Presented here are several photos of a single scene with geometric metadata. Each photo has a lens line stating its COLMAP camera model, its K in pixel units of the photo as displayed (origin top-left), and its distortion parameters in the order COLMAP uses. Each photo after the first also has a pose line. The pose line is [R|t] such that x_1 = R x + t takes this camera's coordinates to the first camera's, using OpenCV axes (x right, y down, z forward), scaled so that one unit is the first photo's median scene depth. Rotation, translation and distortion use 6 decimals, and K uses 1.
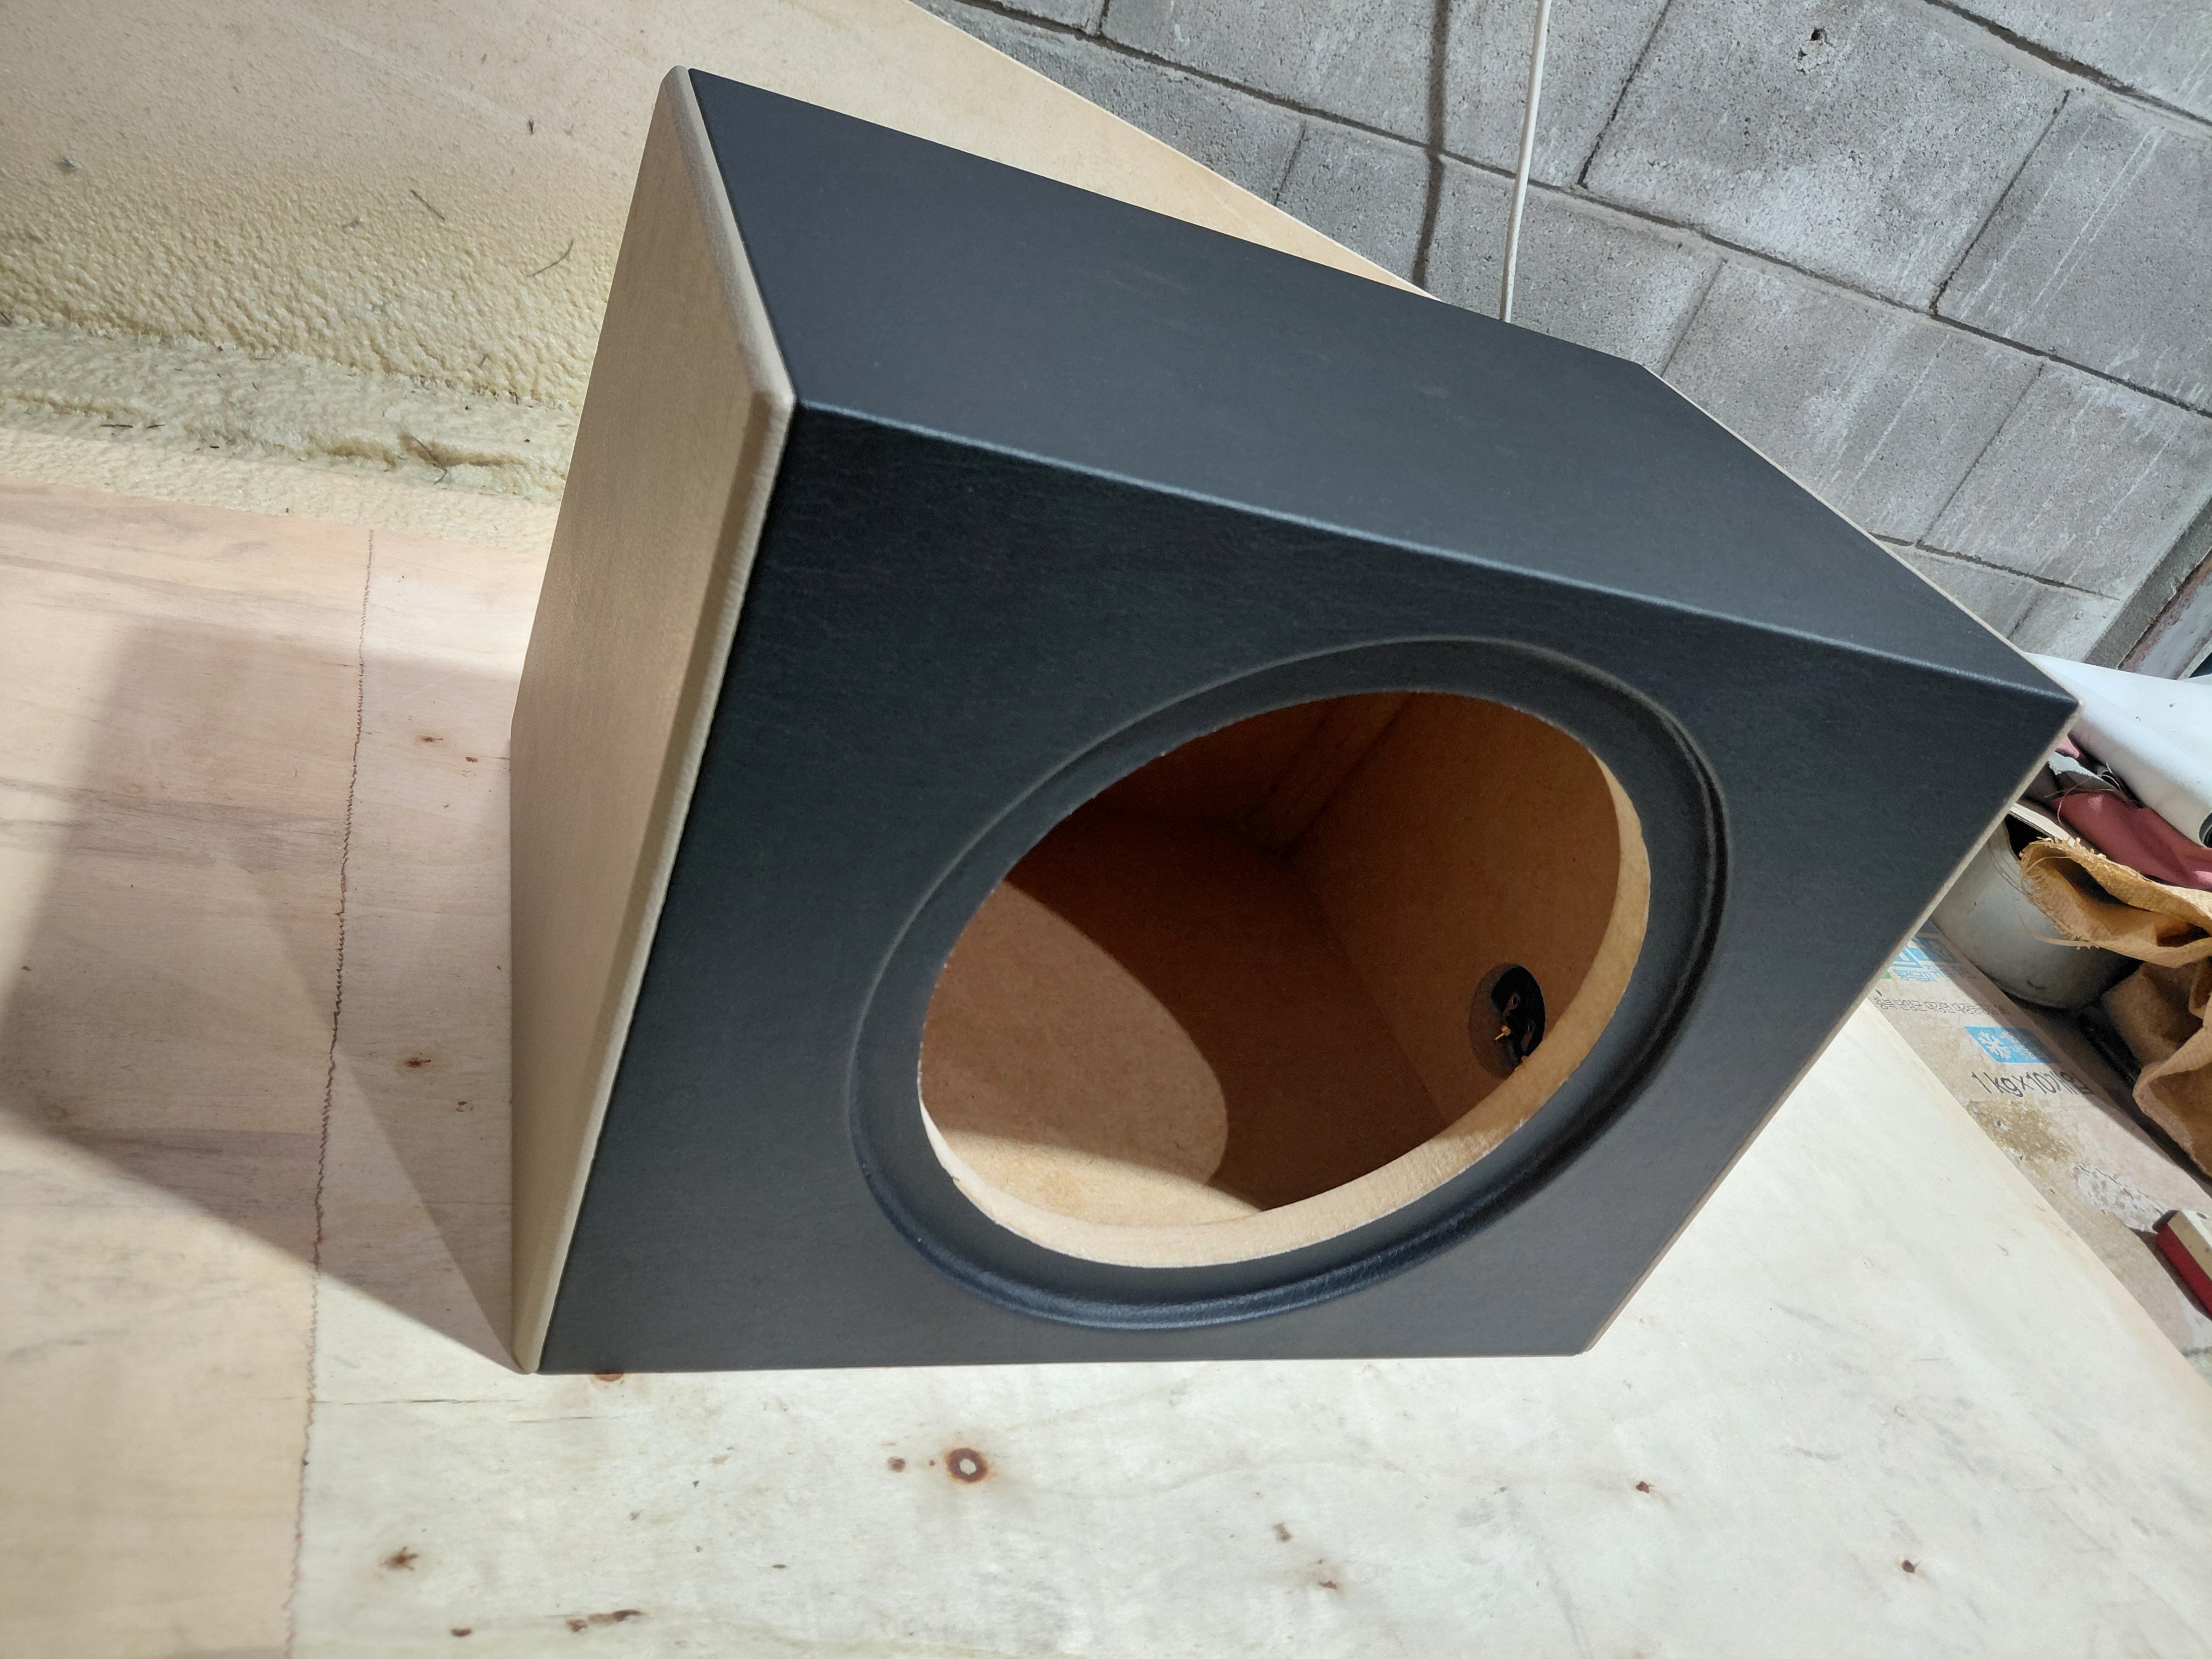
lens RADIAL K [[1674.7, 0, 1101.4], [0, 1674.7, 840.1], [0, 0, 1]] dist [-0.026000, -0.010698]
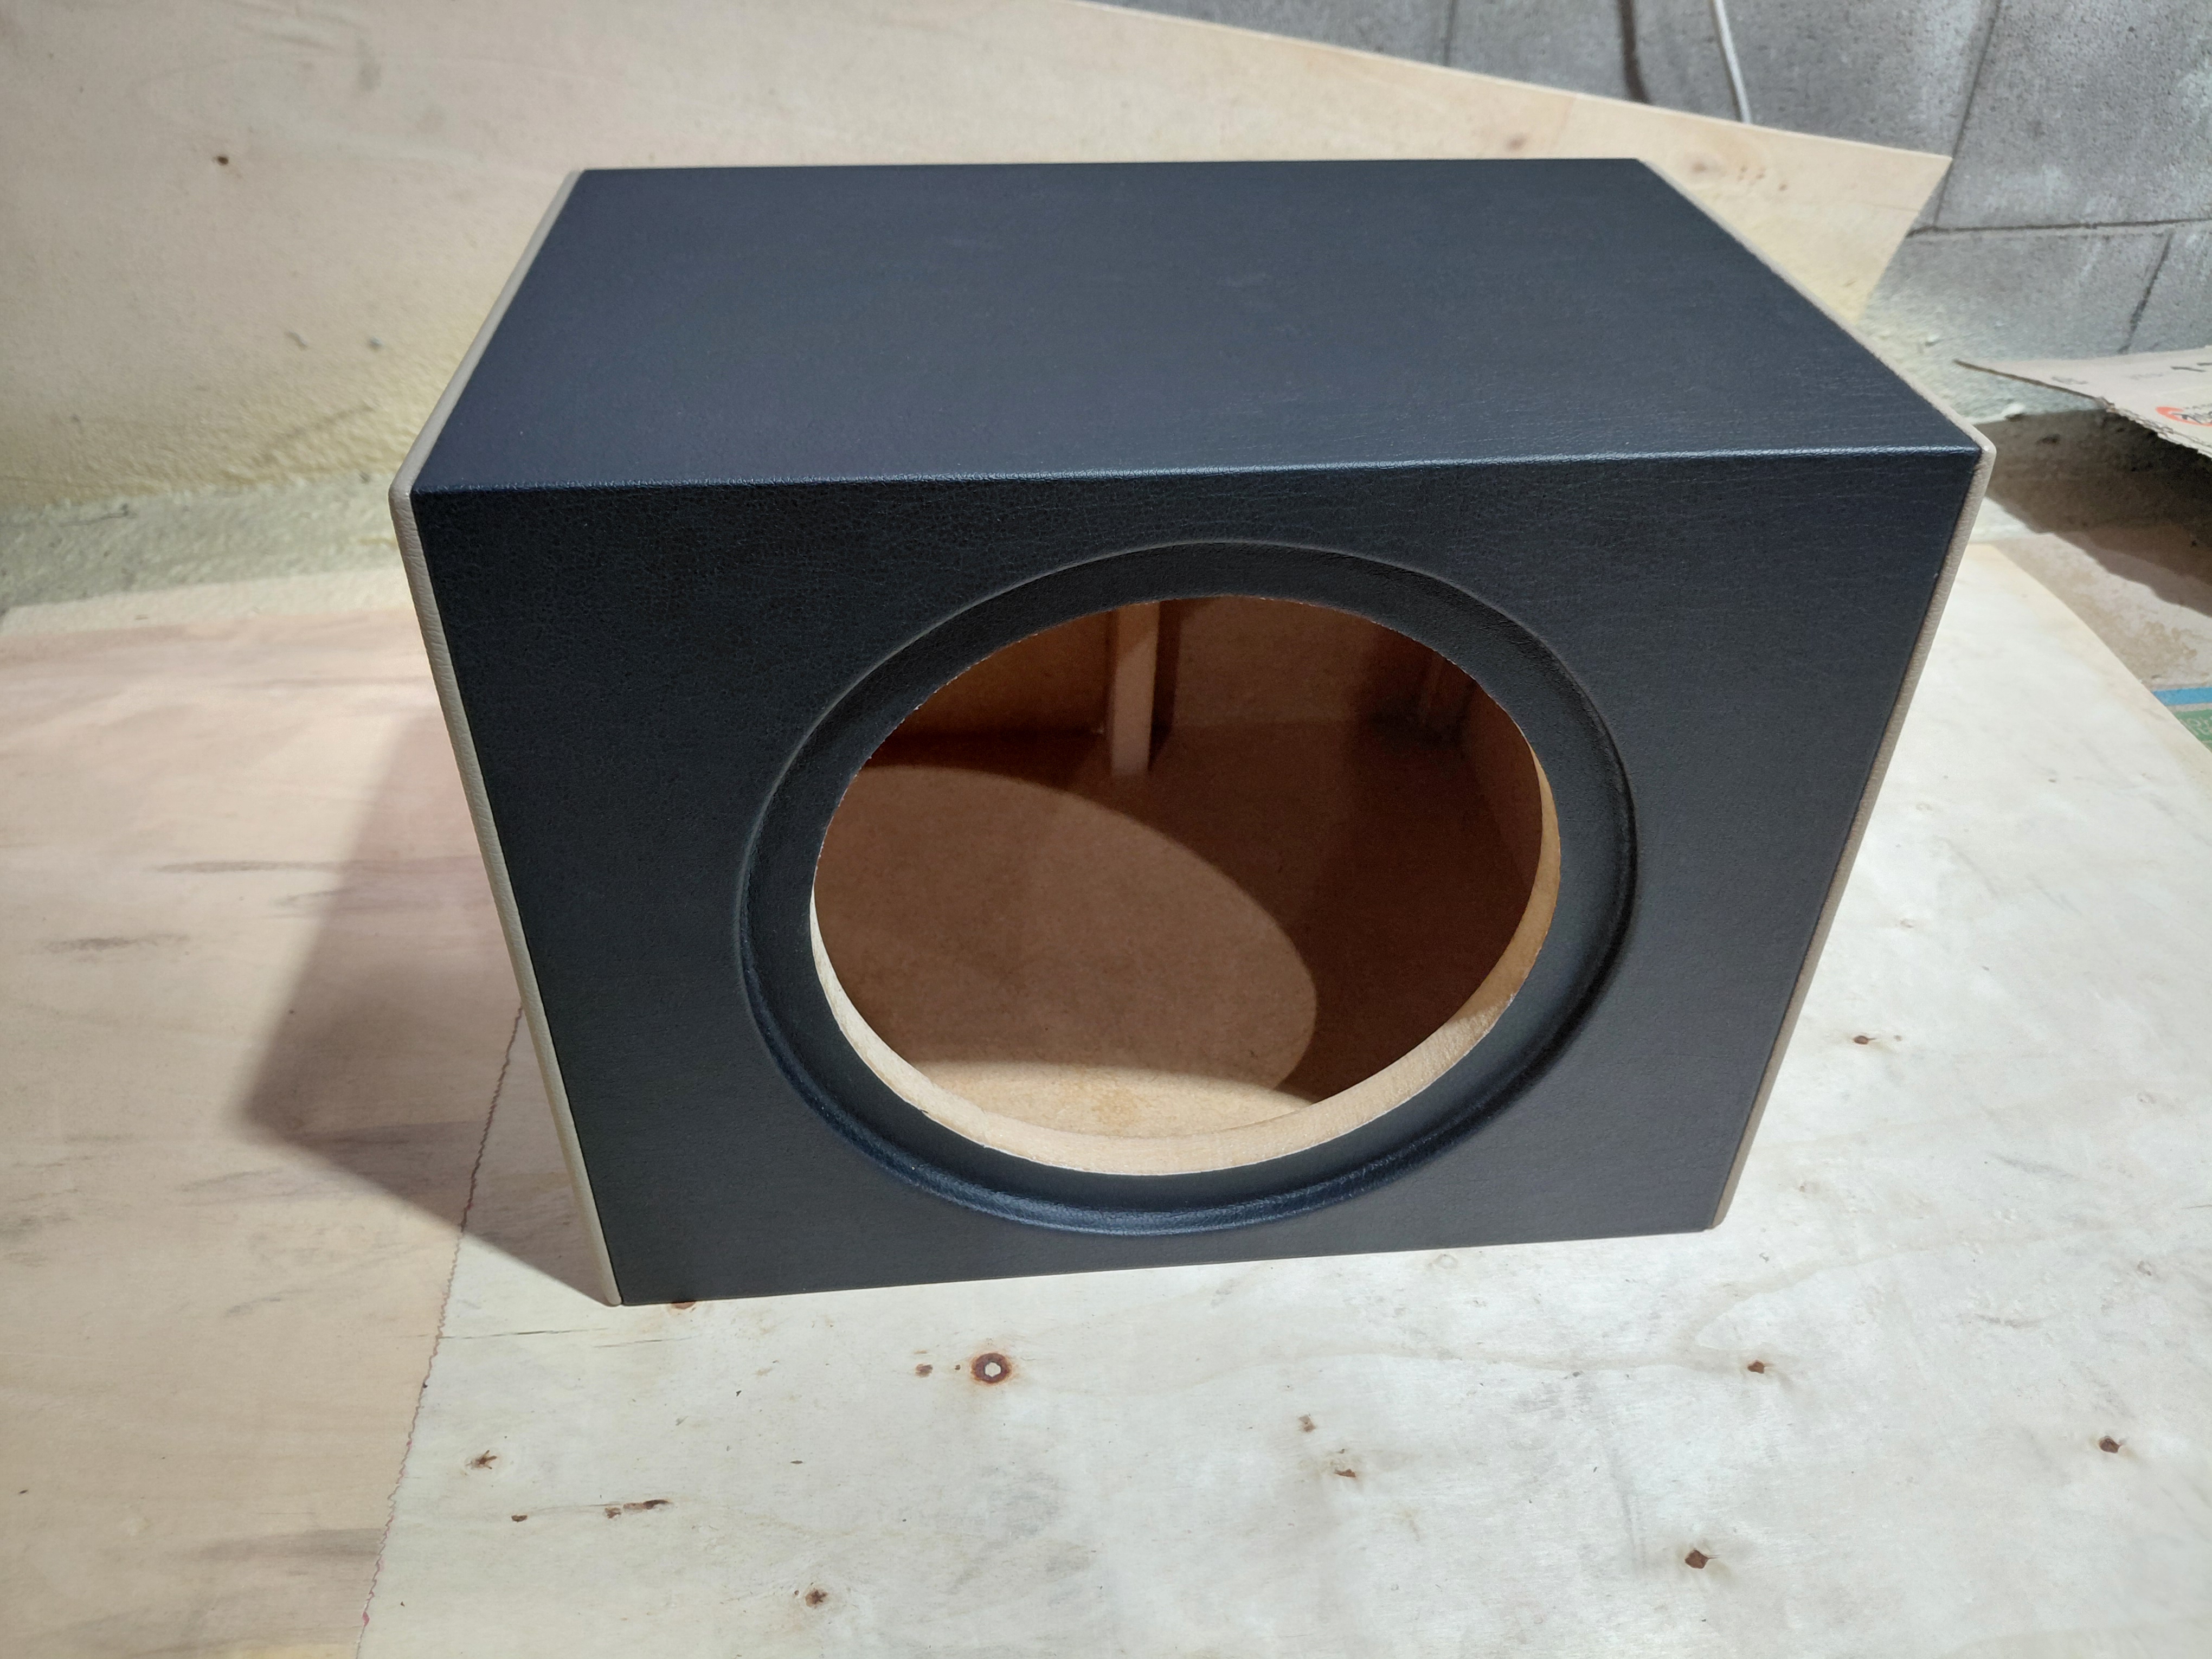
lens RADIAL K [[1674.7, 0, 1107.8], [0, 1674.7, 821.3], [0, 0, 1]] dist [-0.026000, -0.010698]
pose [[0.925448, -0.148889, -0.348395, 0.378344], [0.162236, 0.986708, 0.009274, 0.021387], [0.342383, -0.065105, 0.937302, 0.023390]]
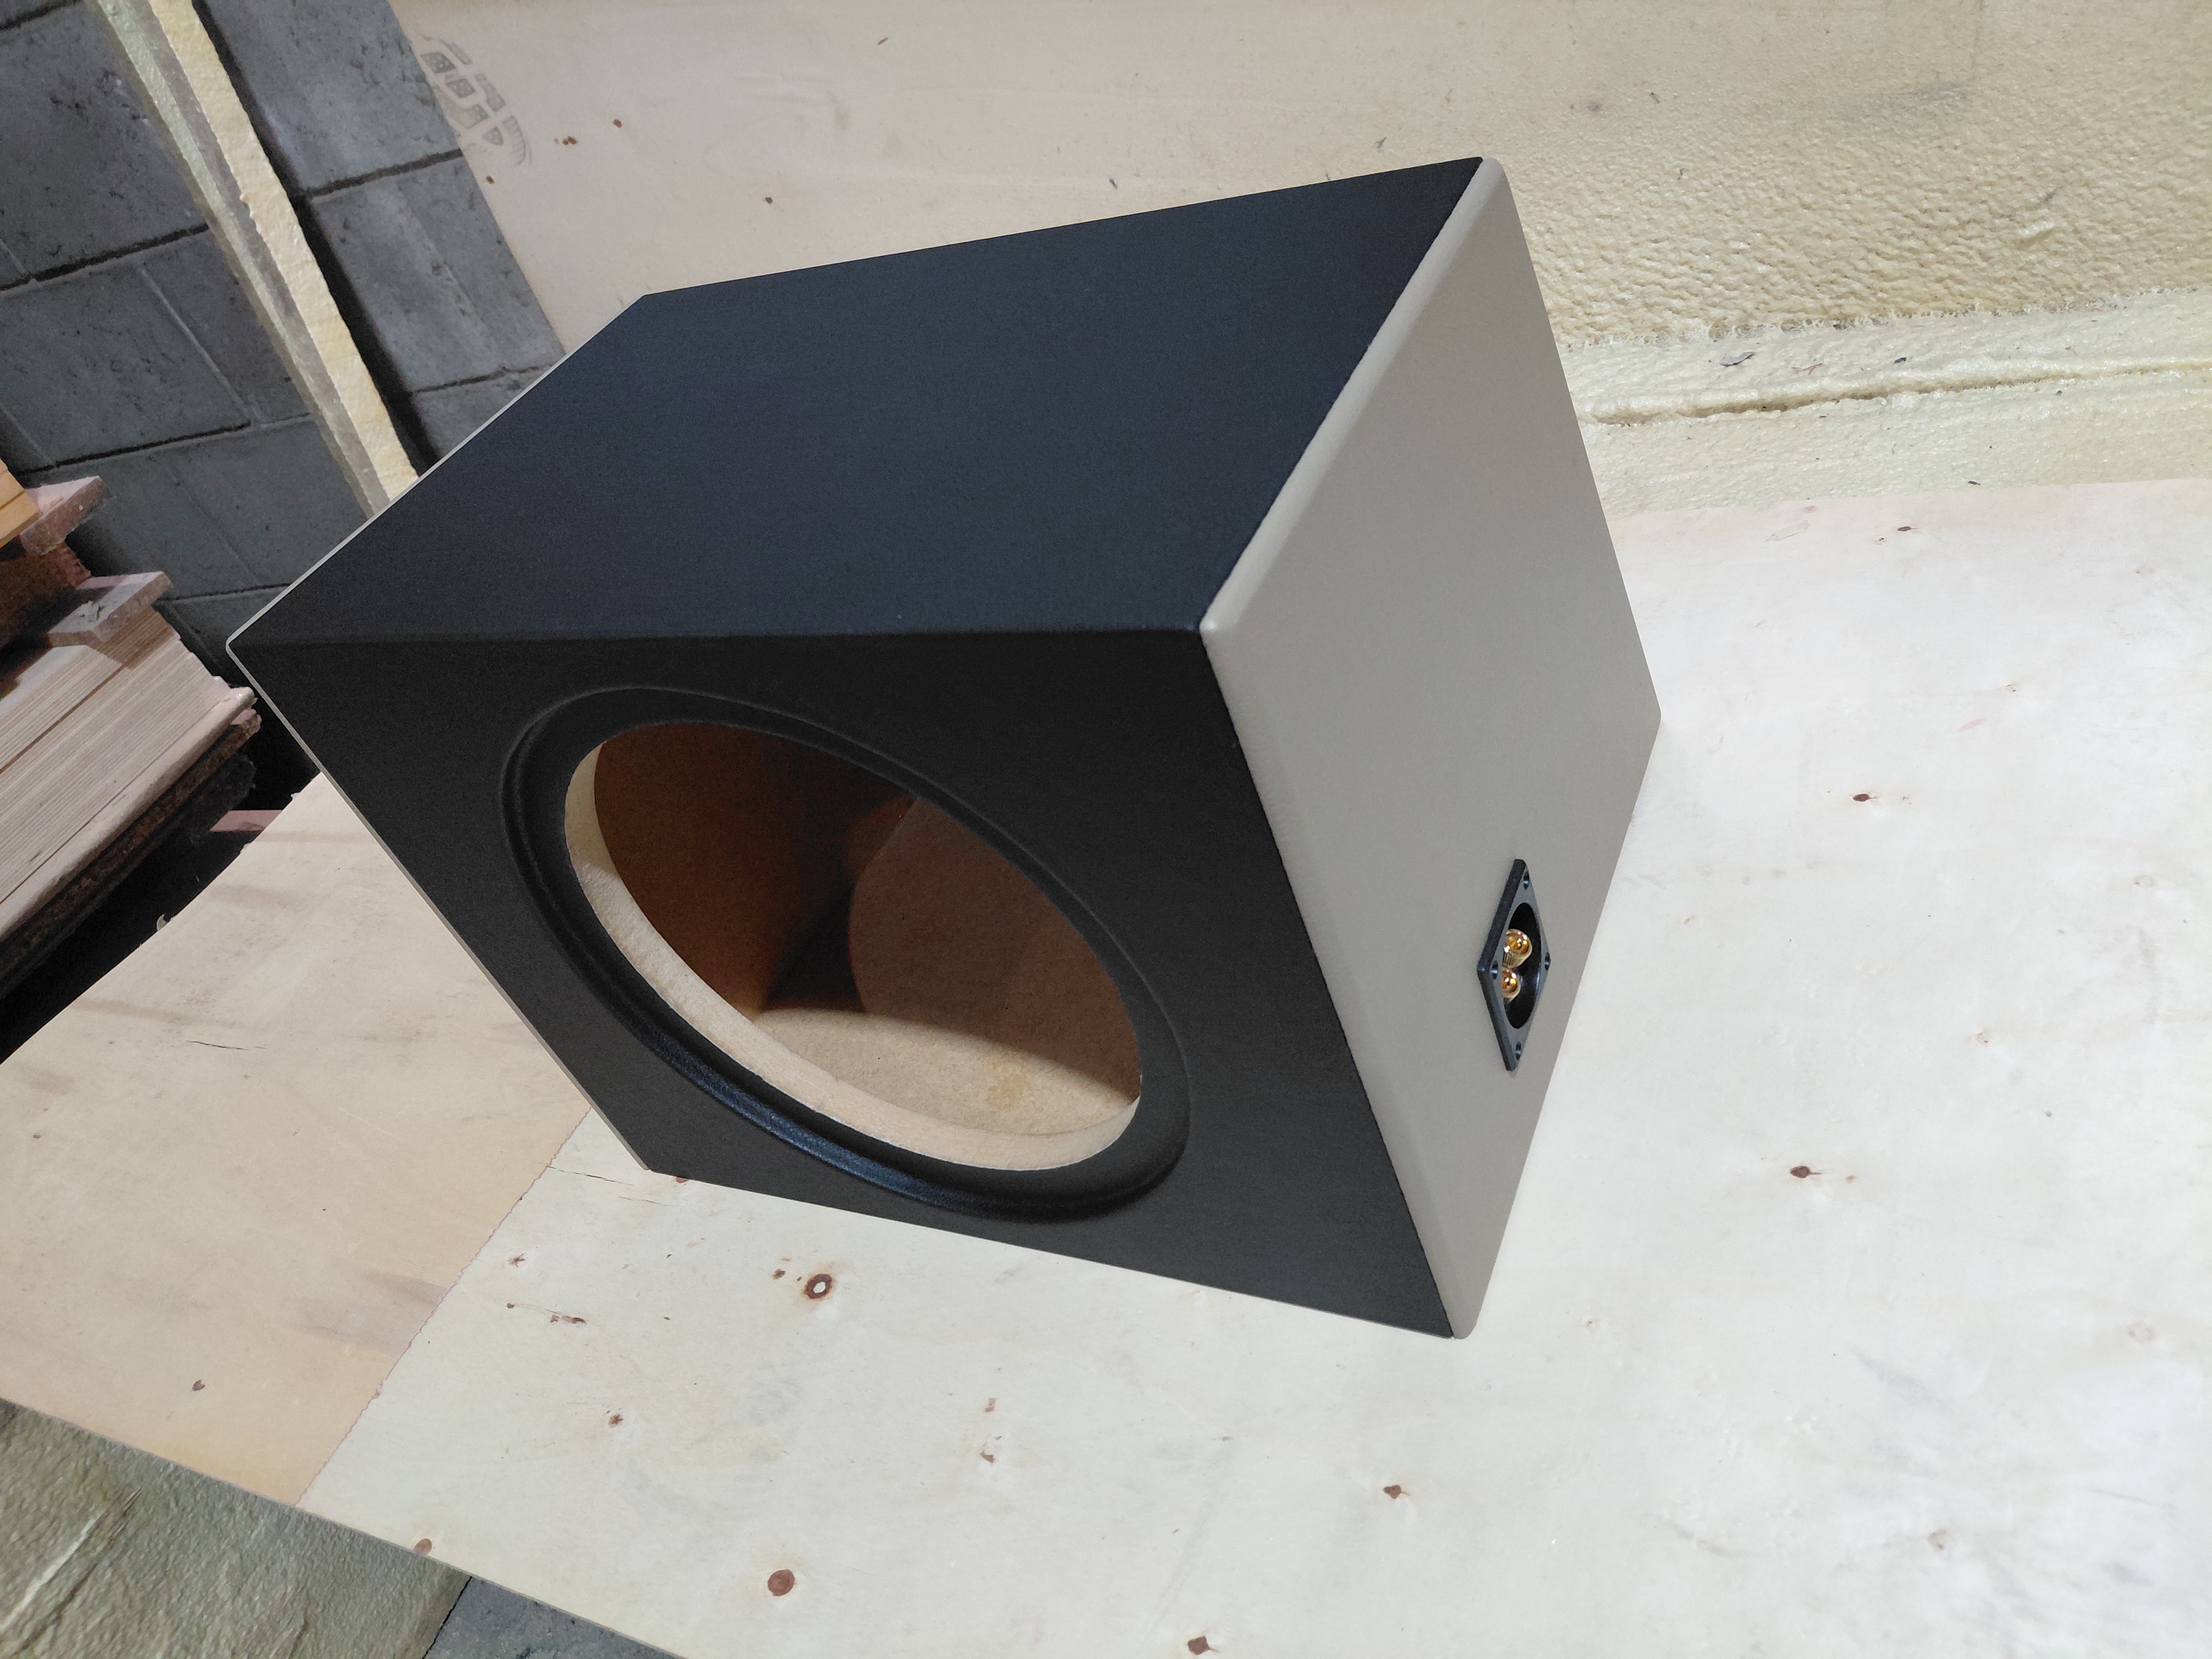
lens RADIAL K [[1674.7, 0, 1116.8], [0, 1674.7, 814.0], [0, 0, 1]] dist [-0.026000, -0.010698]
pose [[0.554650, -0.035771, -0.831314, 1.051126], [0.111328, 0.993283, 0.031538, -0.014926], [0.824603, -0.110041, 0.554907, 0.443656]]
